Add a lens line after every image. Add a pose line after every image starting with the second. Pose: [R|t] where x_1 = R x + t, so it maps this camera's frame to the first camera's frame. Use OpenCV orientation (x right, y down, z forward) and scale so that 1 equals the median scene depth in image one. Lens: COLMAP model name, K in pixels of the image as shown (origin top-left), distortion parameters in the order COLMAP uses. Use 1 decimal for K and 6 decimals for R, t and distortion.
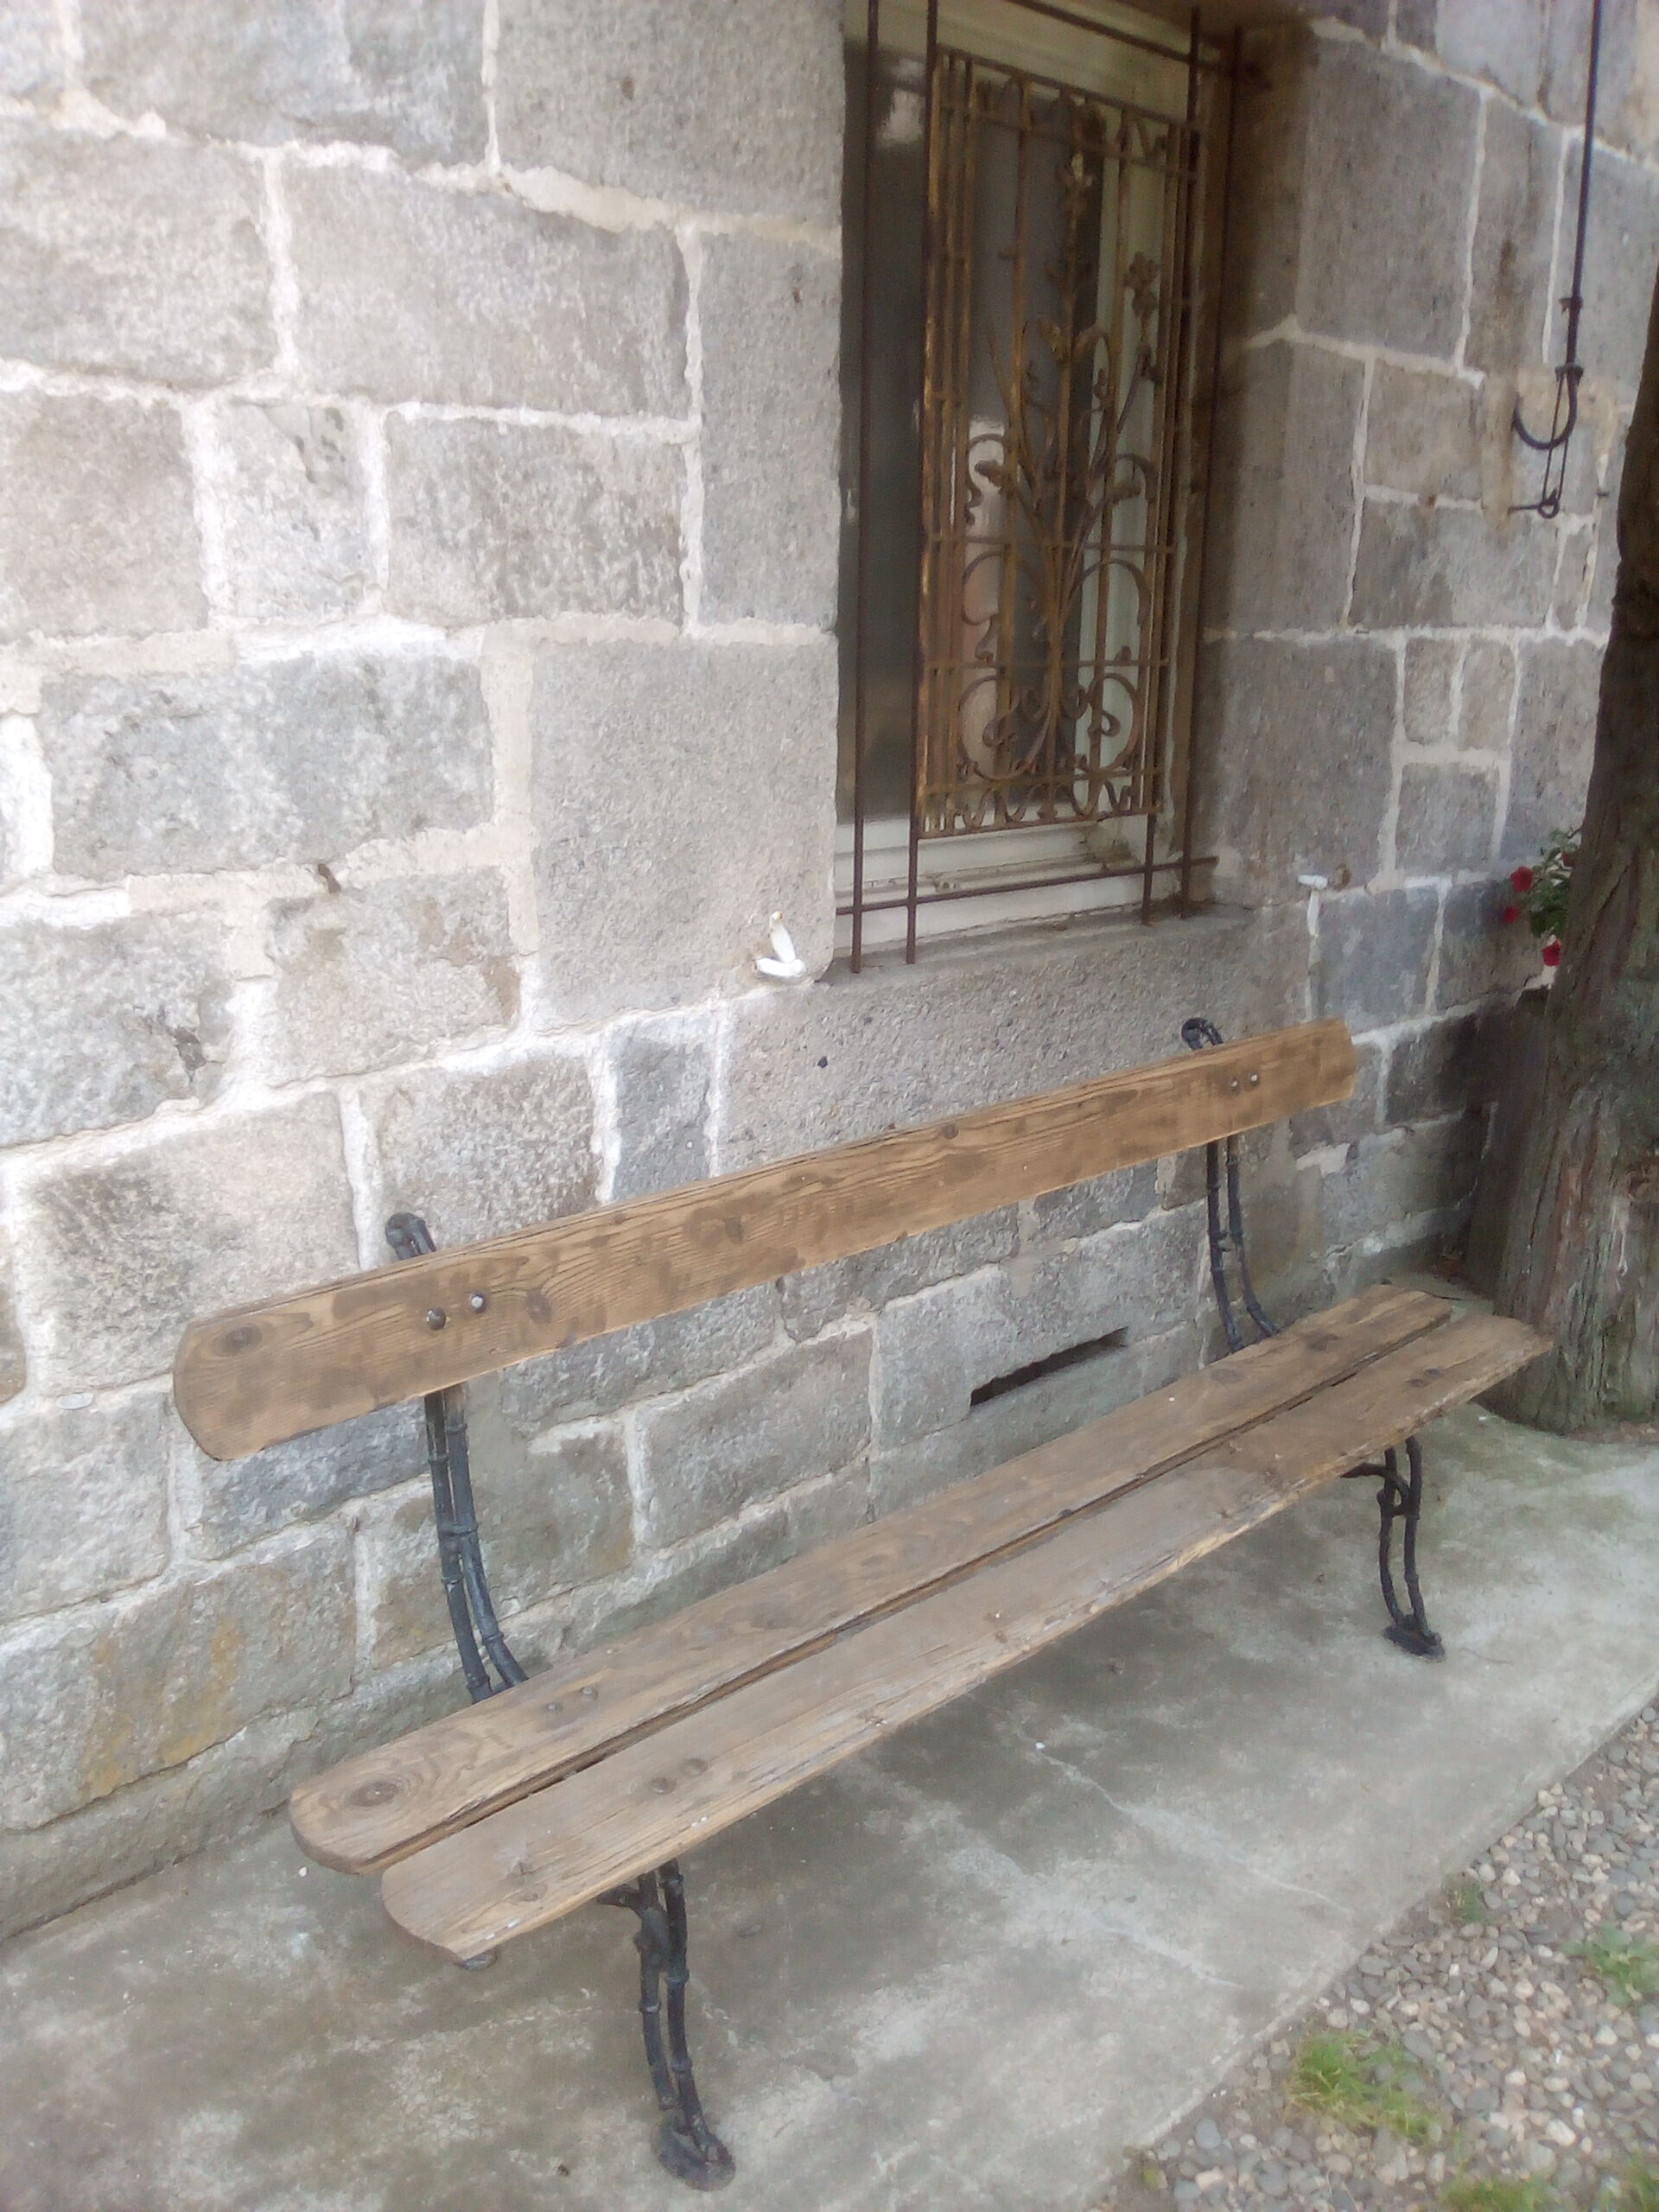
lens RADIAL K [[1862.3, 0, 829.5], [0, 1862.3, 1106.0], [0, 0, 1]] dist [0.043014, -0.096345]
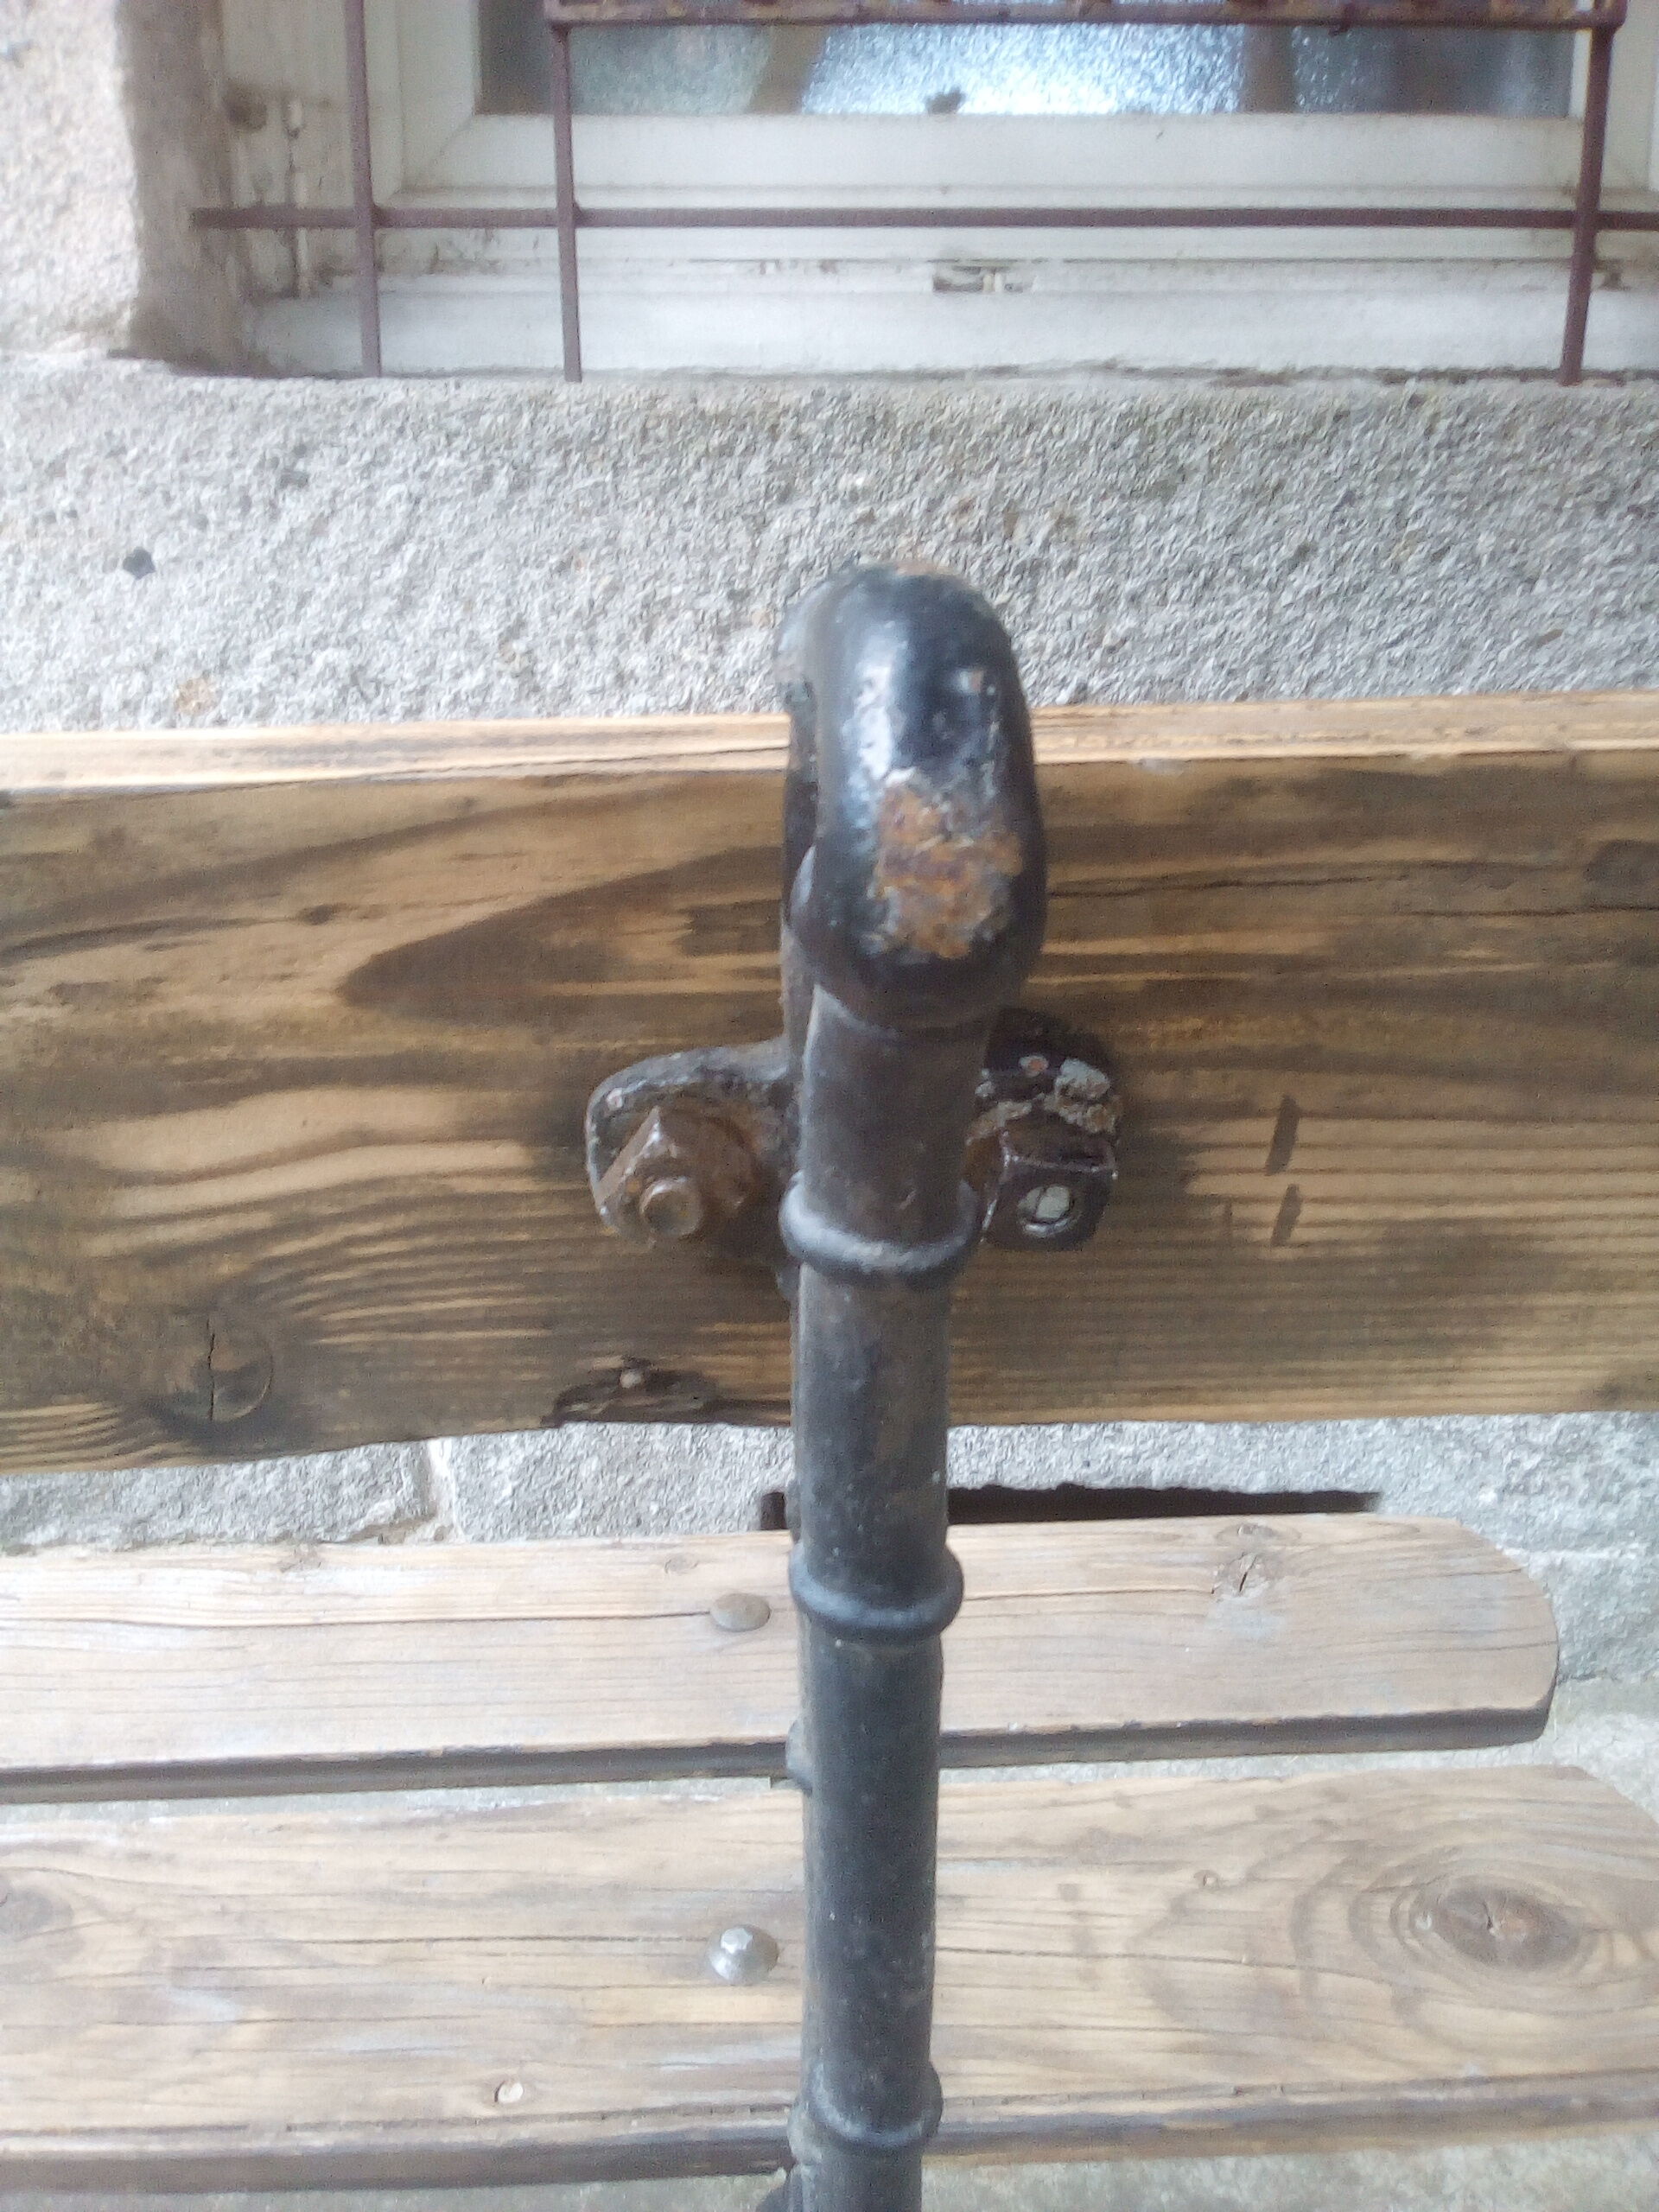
lens RADIAL K [[1862.3, 0, 829.5], [0, 1862.3, 1106.0], [0, 0, 1]] dist [0.043014, -0.096345]
pose [[0.727604, 0.196743, -0.657179, 0.510150], [-0.168485, 0.979900, 0.106816, 0.030427], [0.664985, 0.033005, 0.746127, 1.018672]]
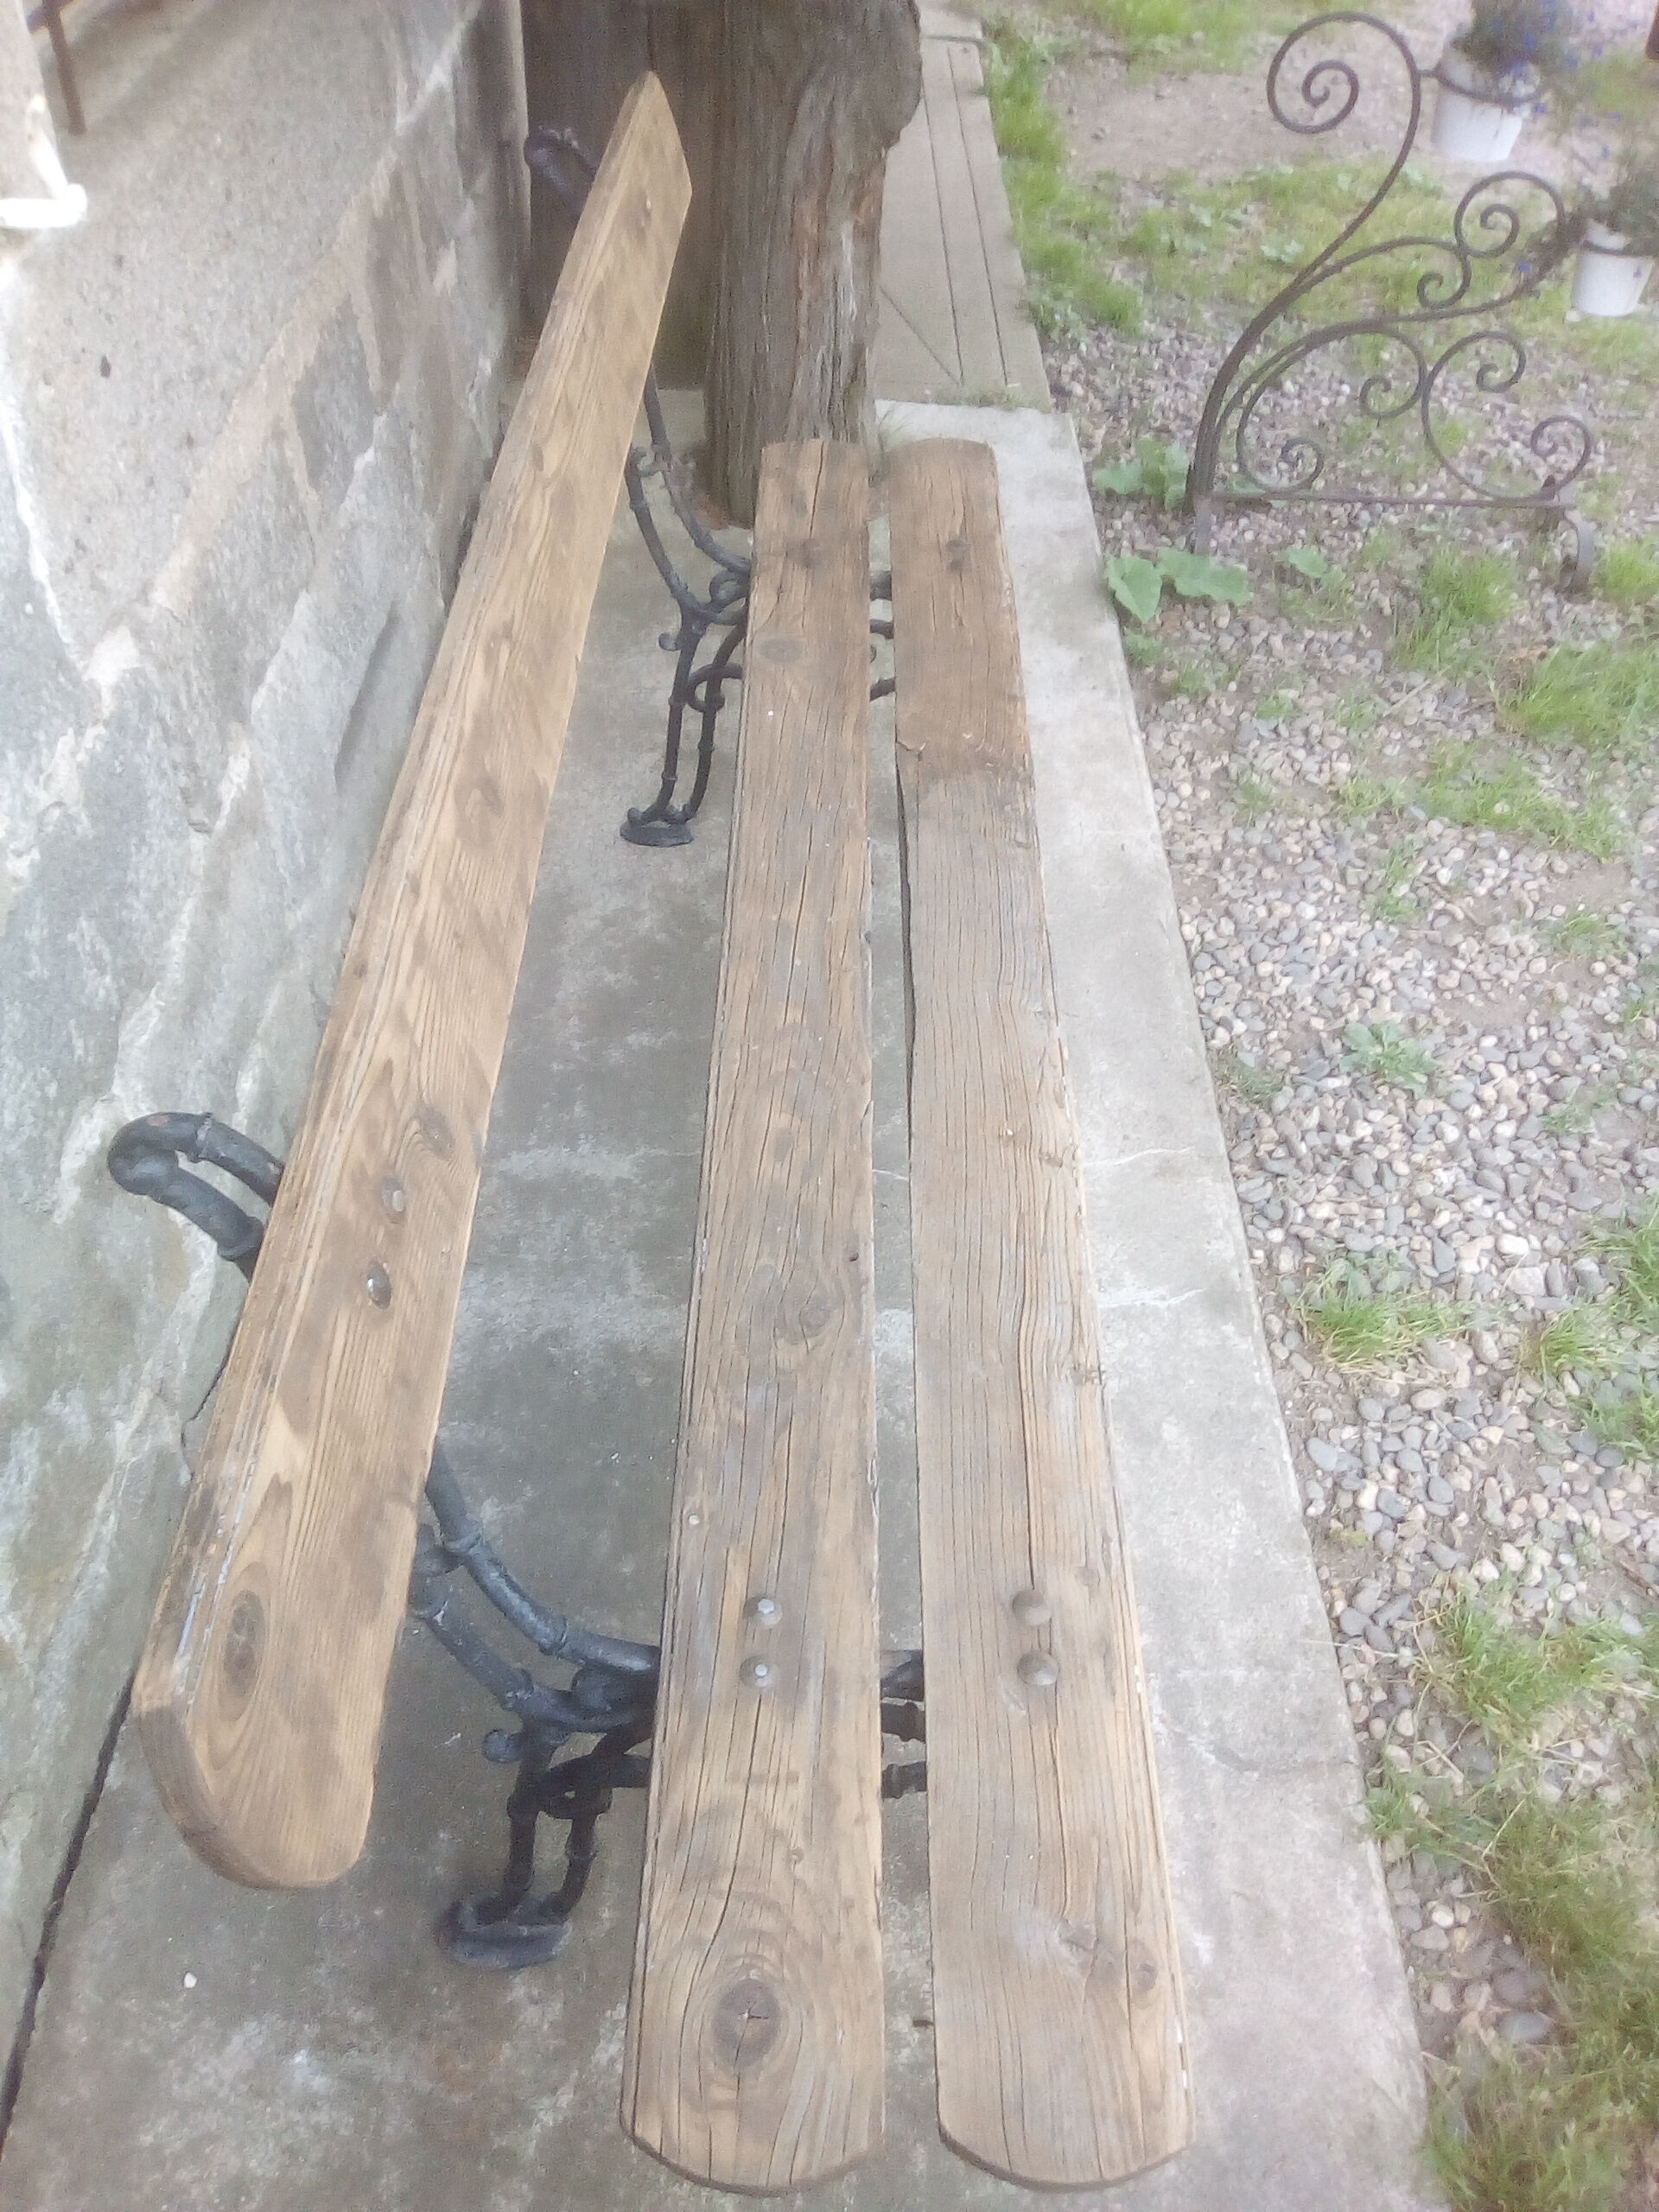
lens RADIAL K [[1862.3, 0, 829.5], [0, 1862.3, 1106.0], [0, 0, 1]] dist [0.043014, -0.096345]
pose [[0.698465, -0.511435, 0.500580, -0.309455], [0.212679, 0.816222, 0.537168, -0.123463], [-0.683311, -0.268730, 0.678874, 0.534730]]
